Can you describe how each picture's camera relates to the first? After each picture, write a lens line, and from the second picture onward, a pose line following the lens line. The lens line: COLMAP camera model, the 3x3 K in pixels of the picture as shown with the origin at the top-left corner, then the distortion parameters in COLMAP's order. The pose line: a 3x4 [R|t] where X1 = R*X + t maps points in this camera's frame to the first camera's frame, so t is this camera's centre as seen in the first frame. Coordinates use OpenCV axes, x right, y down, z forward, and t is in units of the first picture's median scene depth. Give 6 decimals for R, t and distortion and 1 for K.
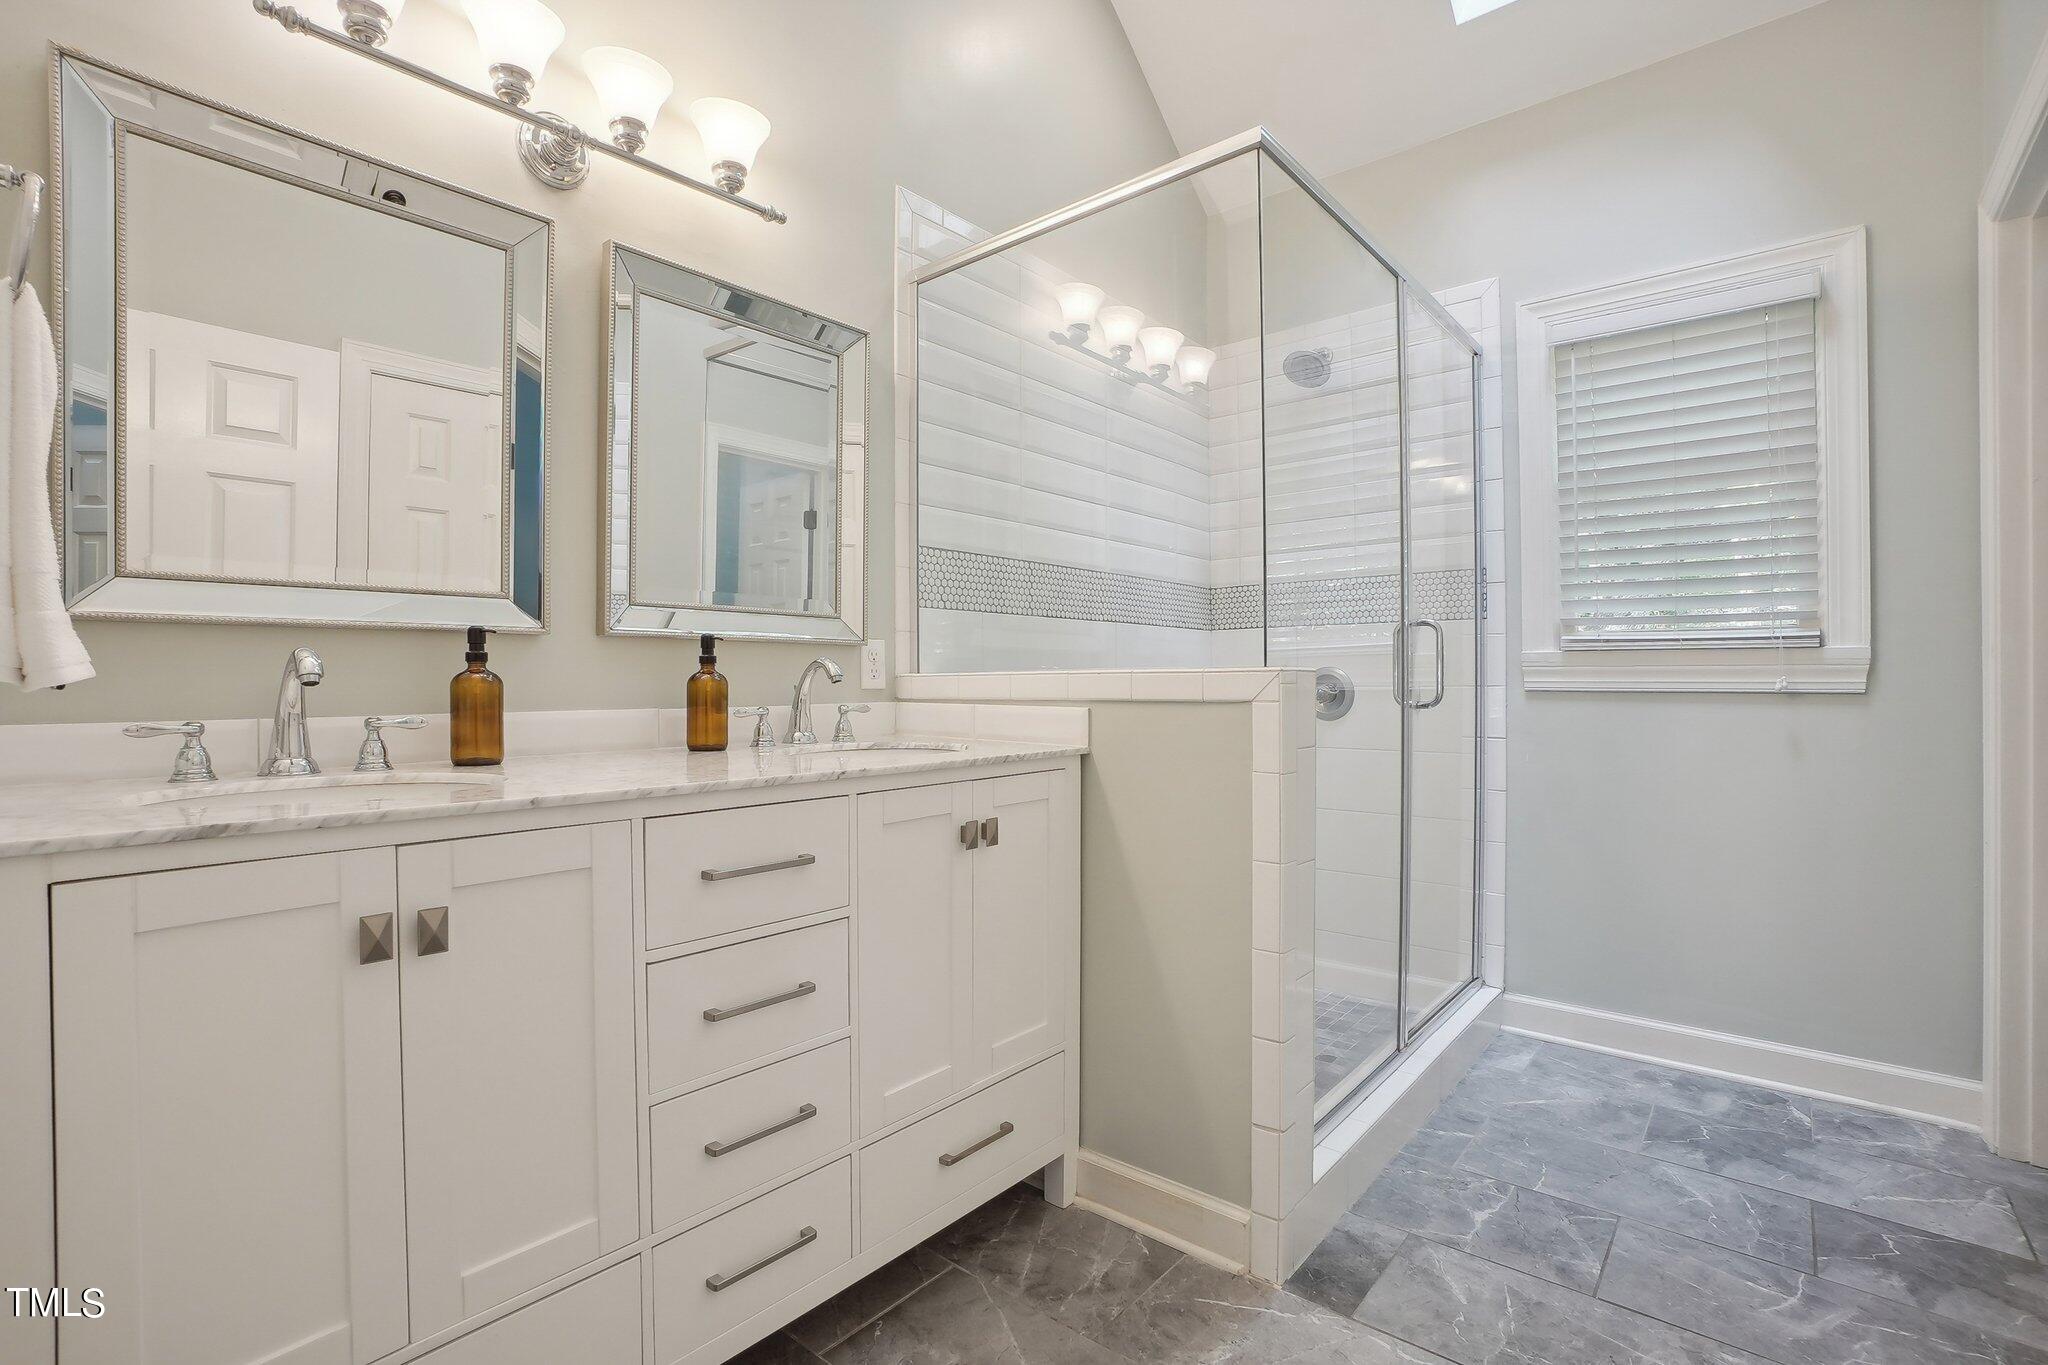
lens RADIAL K [[1032.2, 0, 980.1], [0, 1032.2, 682.6], [0, 0, 1]] dist [-0.053972, 0.027754]
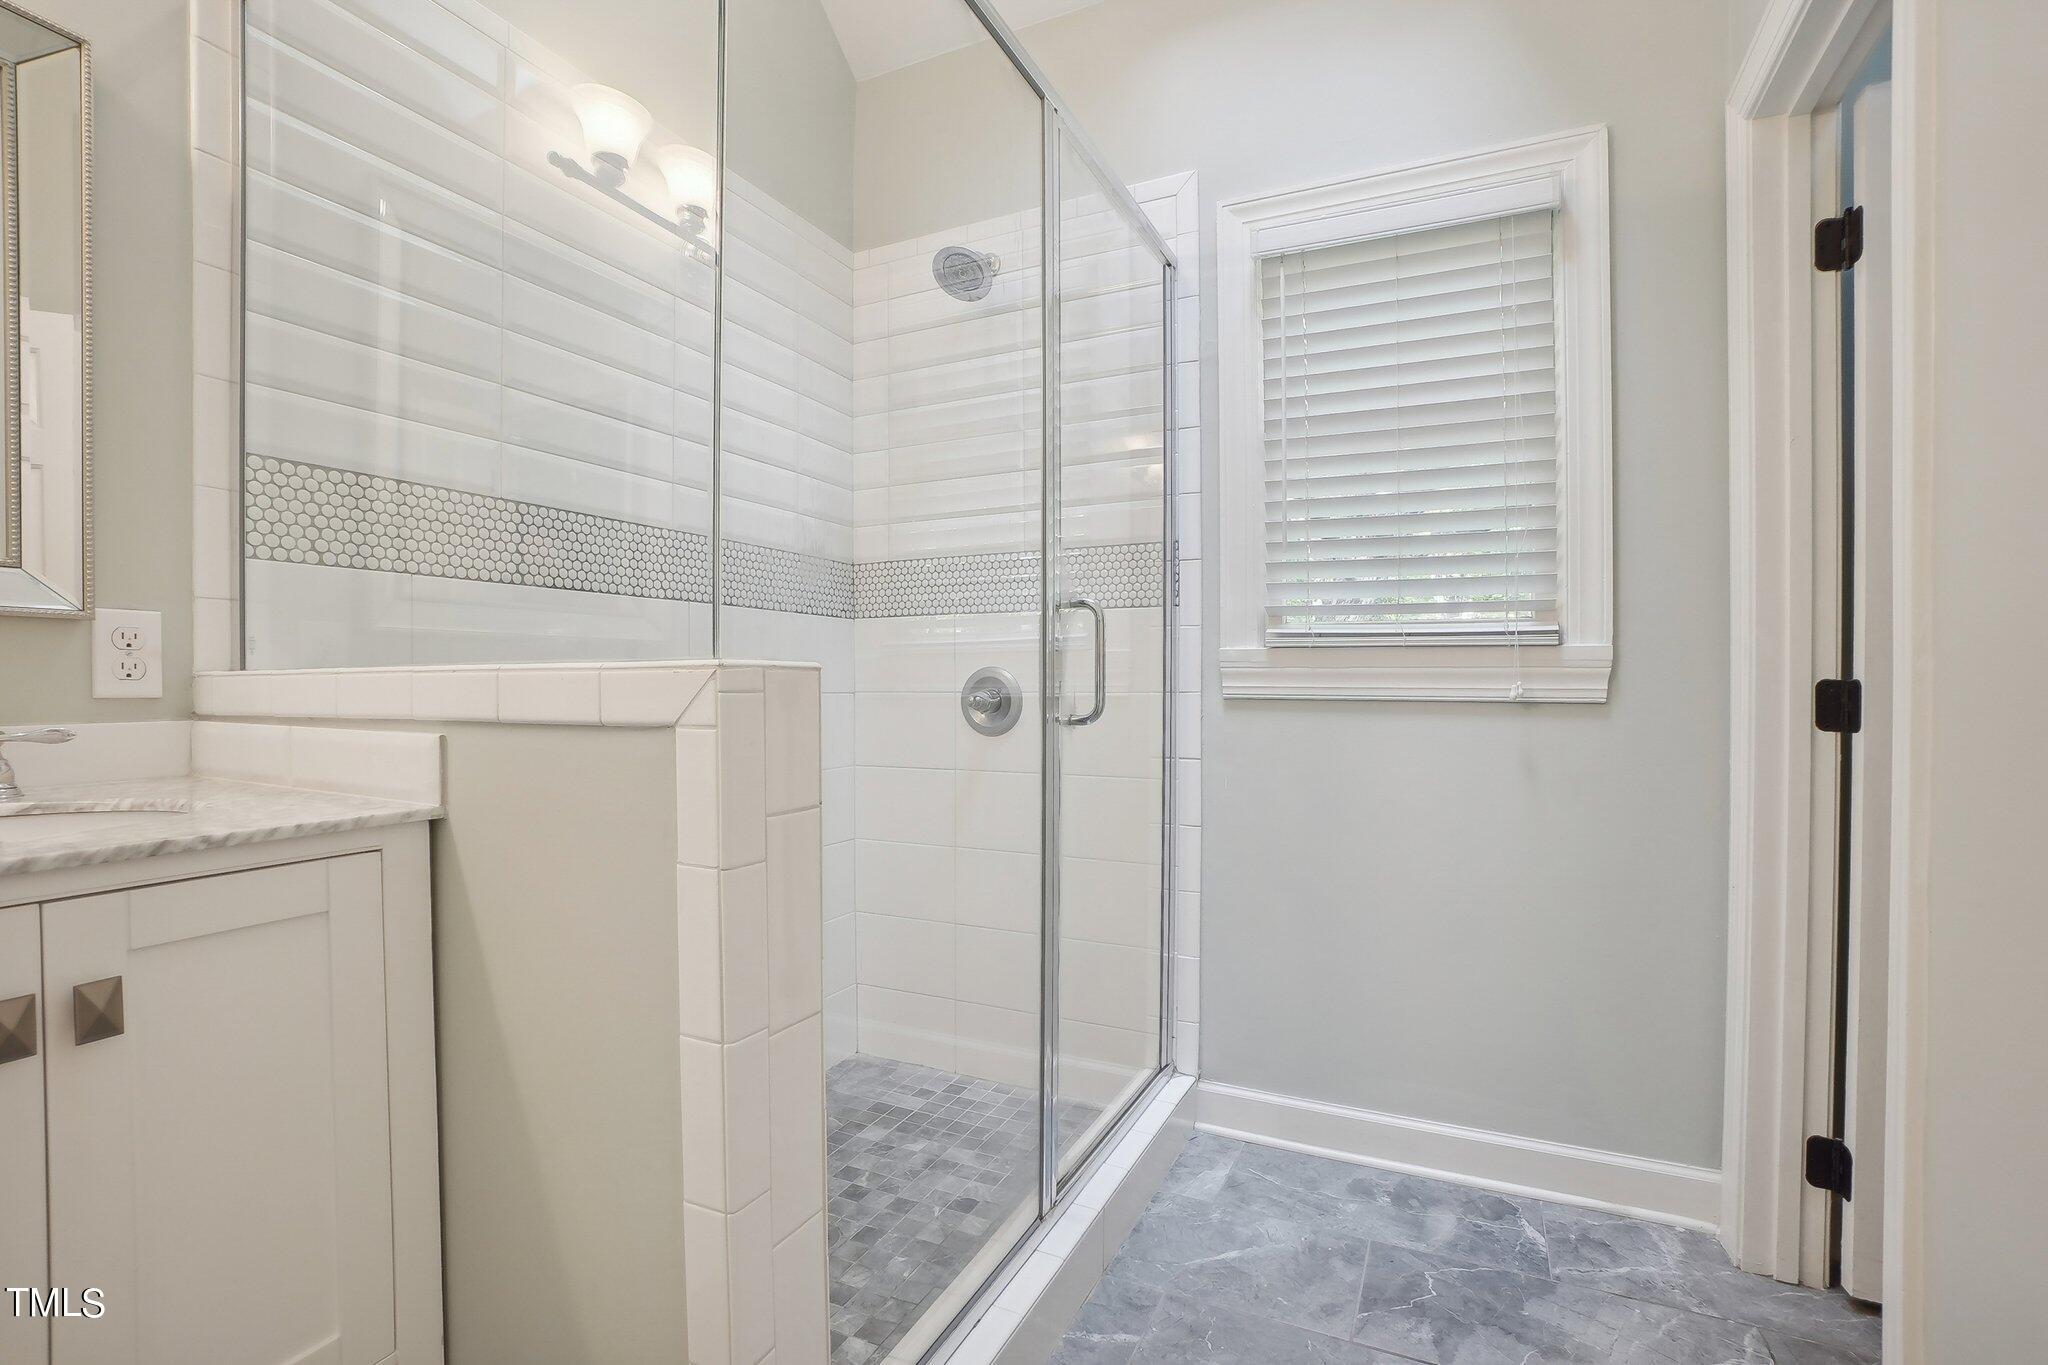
lens RADIAL K [[968.7, 0, 1026.5], [0, 968.7, 694.5], [0, 0, 1]] dist [-0.046448, 0.026248]
pose [[0.968918, 0.000608, 0.247381, 0.235262], [-0.003031, 0.999951, 0.009414, -0.001974], [-0.247364, -0.009871, 0.968872, 0.365885]]
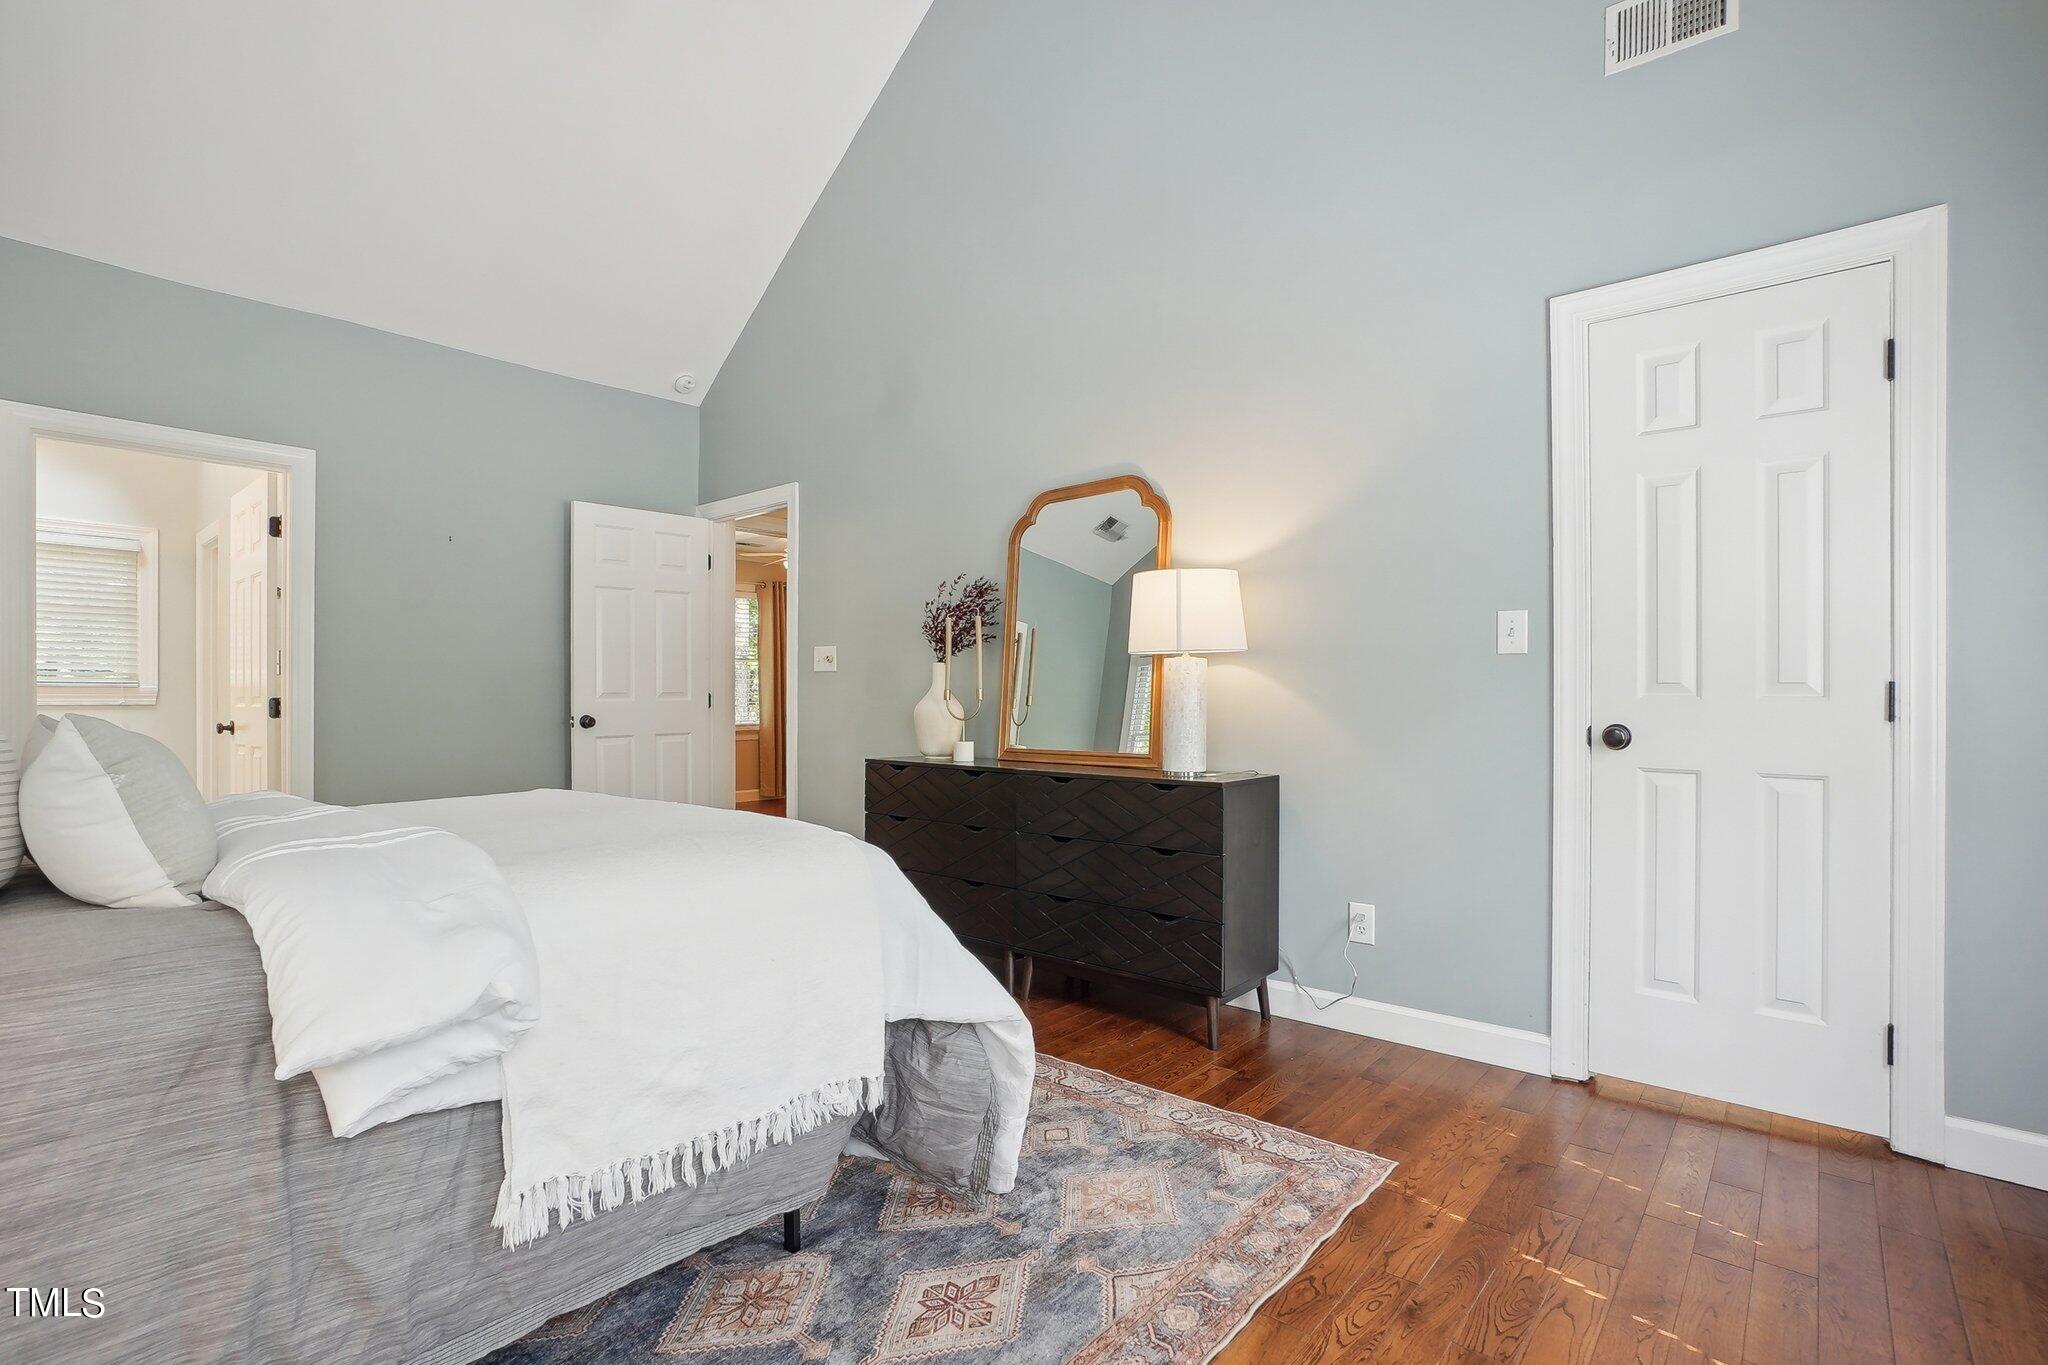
lens RADIAL K [[1032.2, 0, 980.1], [0, 1032.2, 682.6], [0, 0, 1]] dist [-0.053972, 0.027754]
pose [[0.040048, 0.015817, 0.999073, -1.507643], [0.002011, 0.999871, -0.015911, -0.001514], [-0.999196, 0.002646, 0.040011, -1.126651]]
